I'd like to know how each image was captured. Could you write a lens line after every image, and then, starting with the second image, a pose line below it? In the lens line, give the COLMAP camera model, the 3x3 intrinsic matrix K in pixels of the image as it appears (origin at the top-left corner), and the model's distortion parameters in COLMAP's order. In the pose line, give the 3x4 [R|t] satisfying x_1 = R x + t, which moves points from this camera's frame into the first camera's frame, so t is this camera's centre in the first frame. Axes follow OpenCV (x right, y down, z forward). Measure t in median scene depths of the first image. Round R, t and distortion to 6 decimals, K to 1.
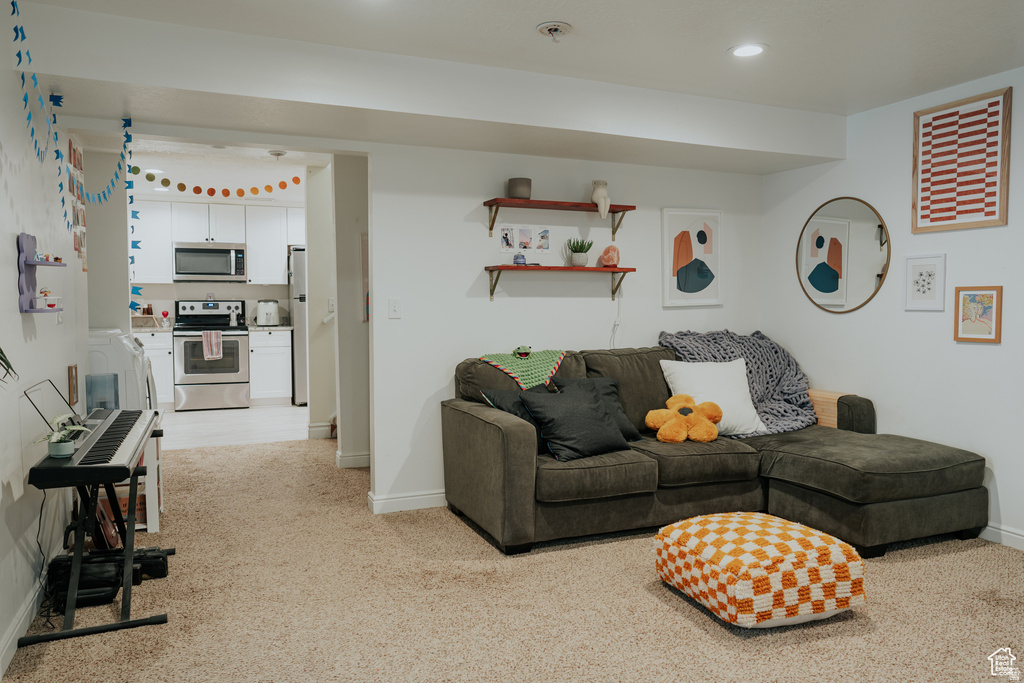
lens RADIAL K [[734.6, 0, 505.0], [0, 734.6, 337.1], [0, 0, 1]] dist [-0.022480, 0.024913]
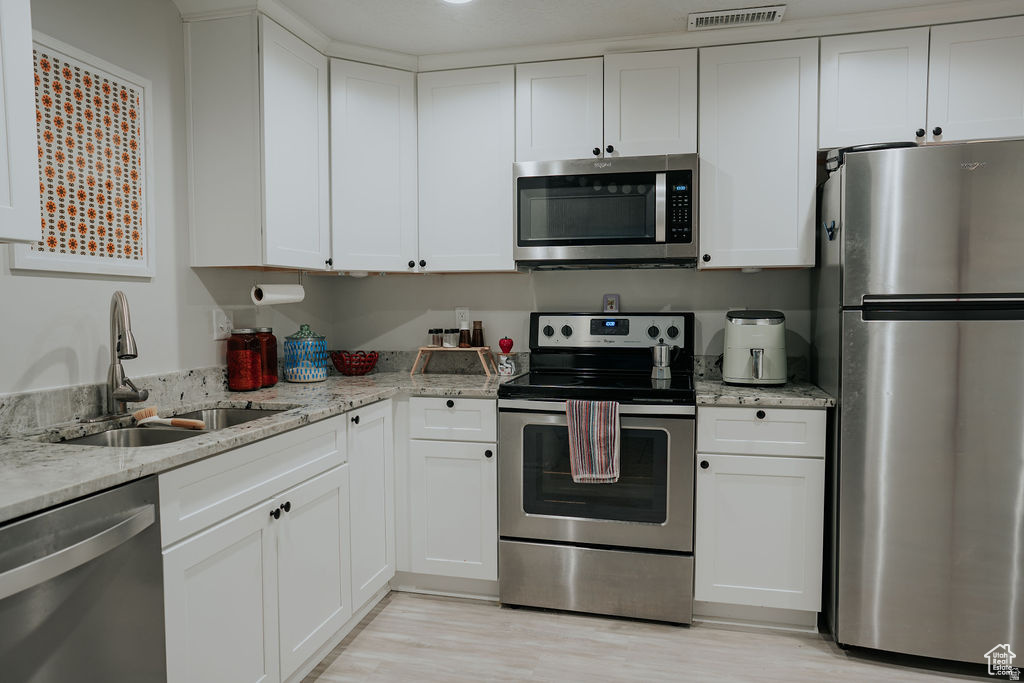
lens RADIAL K [[693.5, 0, 507.7], [0, 693.5, 338.0], [0, 0, 1]] dist [-0.028860, 0.040858]
pose [[0.805406, 0.026761, -0.592119, -0.214733], [-0.028338, 0.999576, 0.006631, -0.035910], [0.592045, 0.011439, 0.805823, 0.639502]]
